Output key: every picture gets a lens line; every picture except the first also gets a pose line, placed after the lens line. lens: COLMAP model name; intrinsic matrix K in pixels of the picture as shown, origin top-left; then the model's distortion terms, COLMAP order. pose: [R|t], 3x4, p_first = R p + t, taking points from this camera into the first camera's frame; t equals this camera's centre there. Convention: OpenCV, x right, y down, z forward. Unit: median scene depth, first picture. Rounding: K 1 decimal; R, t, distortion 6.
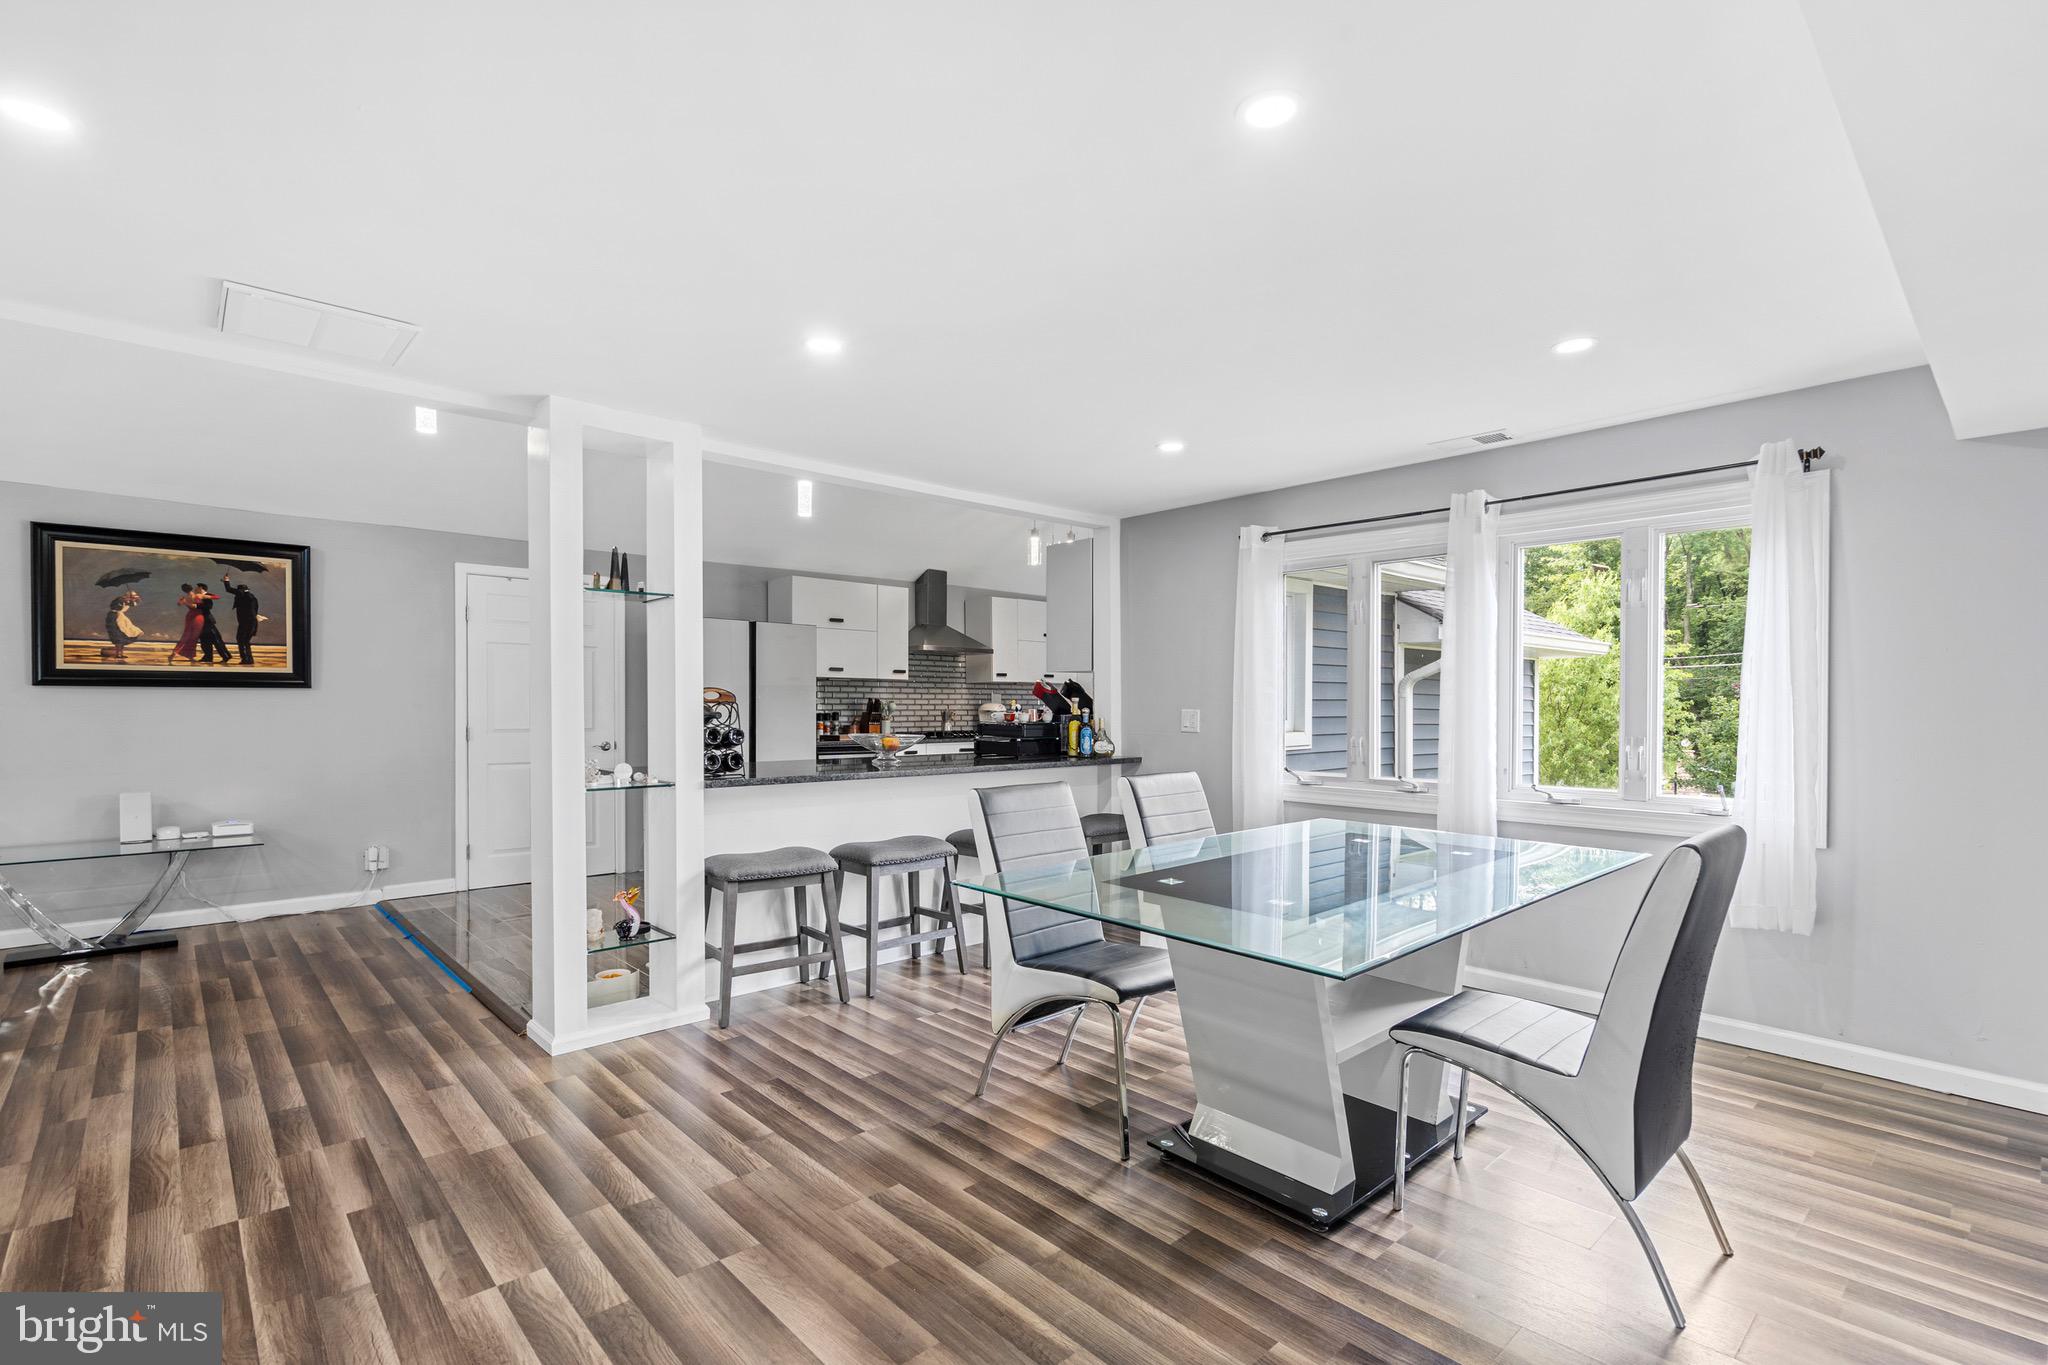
lens RADIAL K [[945.5, 0, 1028.5], [0, 945.5, 717.8], [0, 0, 1]] dist [-0.000244, 0.000191]
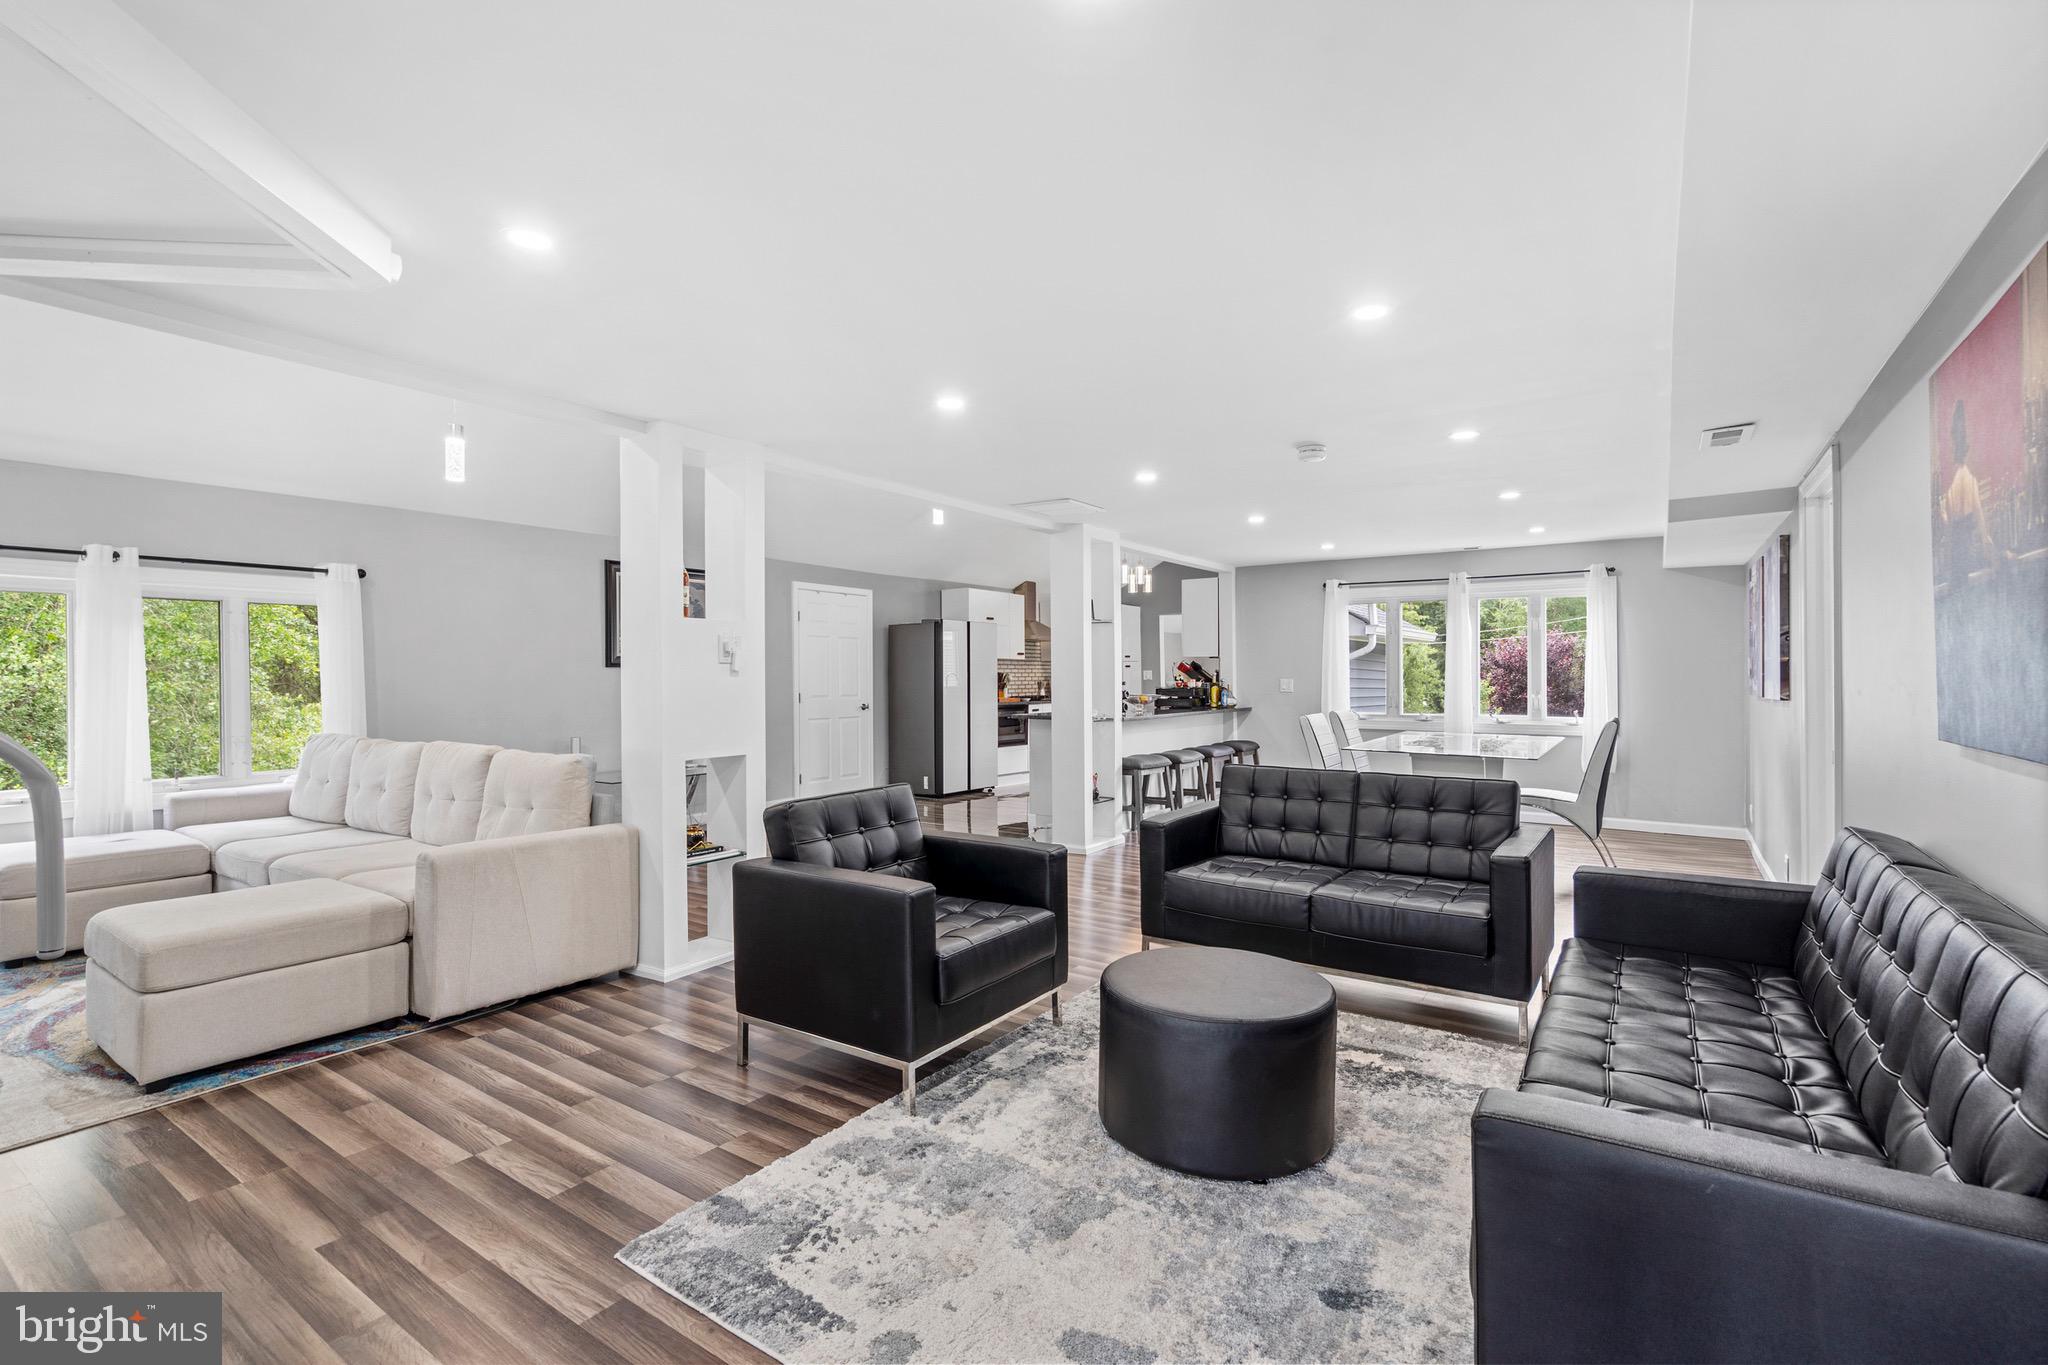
lens RADIAL K [[938.4, 0, 1024.0], [0, 938.4, 682.5], [0, 0, 1]] dist [-0.001834, 0.000299]
pose [[0.972851, -0.005607, 0.231363, -0.678336], [0.007187, 0.999956, -0.005985, 0.003856], [-0.231319, 0.007485, 0.972849, -0.557377]]
